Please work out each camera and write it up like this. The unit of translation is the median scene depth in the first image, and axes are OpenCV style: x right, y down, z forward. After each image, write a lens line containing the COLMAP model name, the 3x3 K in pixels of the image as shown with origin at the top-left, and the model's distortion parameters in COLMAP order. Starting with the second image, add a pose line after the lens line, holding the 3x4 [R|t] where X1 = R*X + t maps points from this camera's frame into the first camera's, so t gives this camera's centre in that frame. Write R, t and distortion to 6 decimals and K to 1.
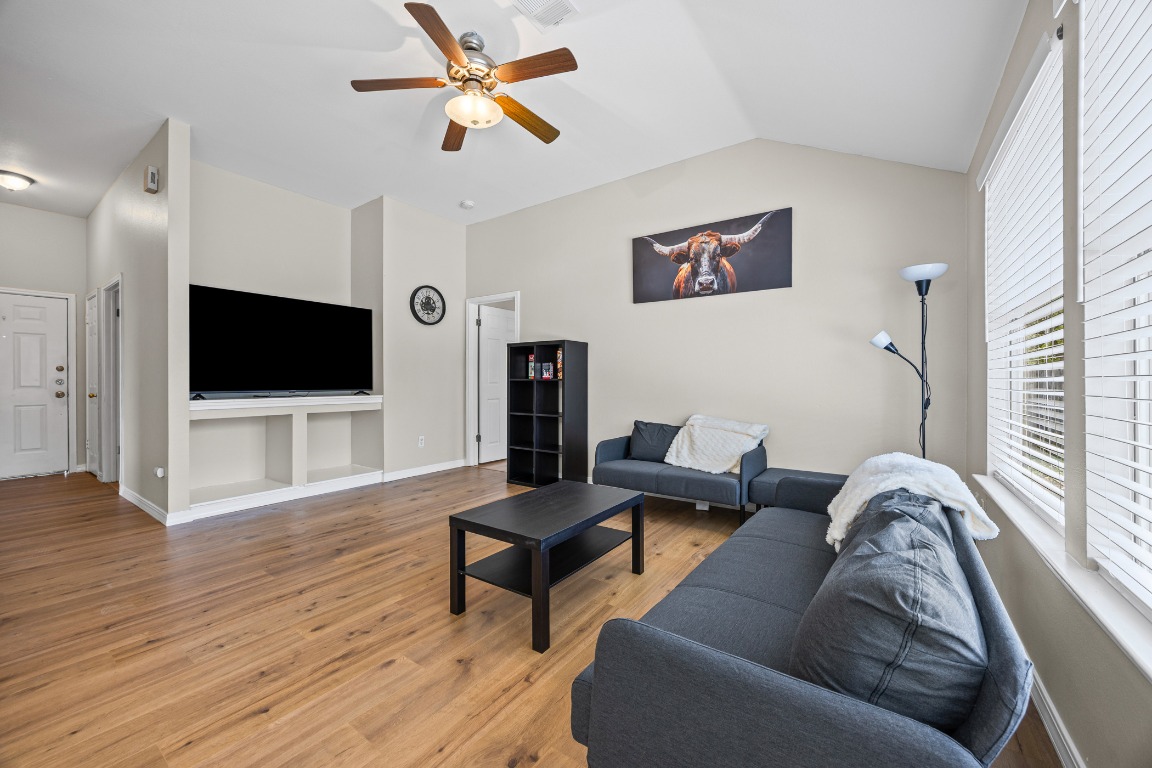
lens RADIAL K [[440.6, 0, 576.0], [0, 440.6, 384.0], [0, 0, 1]] dist [-0.001323, -0.000041]
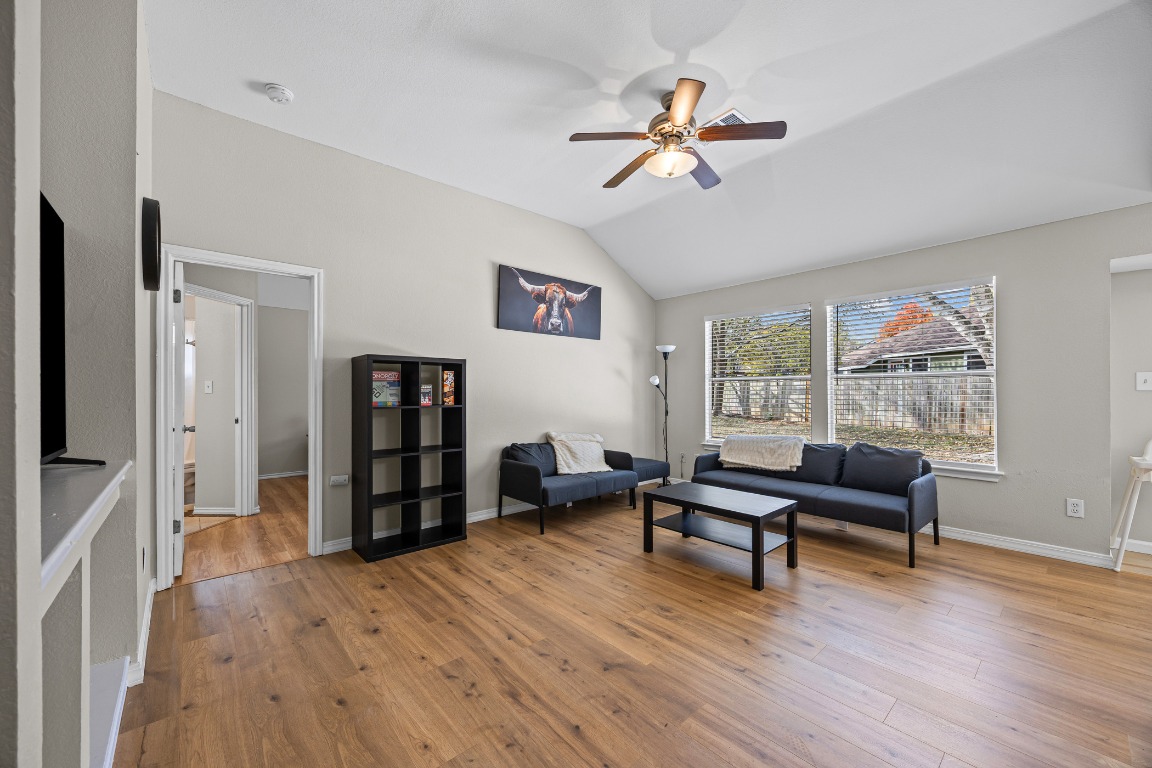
lens RADIAL K [[445.2, 0, 577.1], [0, 445.2, 391.0], [0, 0, 1]] dist [-0.000564, 0.000012]
pose [[0.228130, -0.000032, 0.973631, -0.919103], [0.005146, 0.999986, -0.001172, -0.041375], [-0.973617, 0.005278, 0.228127, 0.663839]]
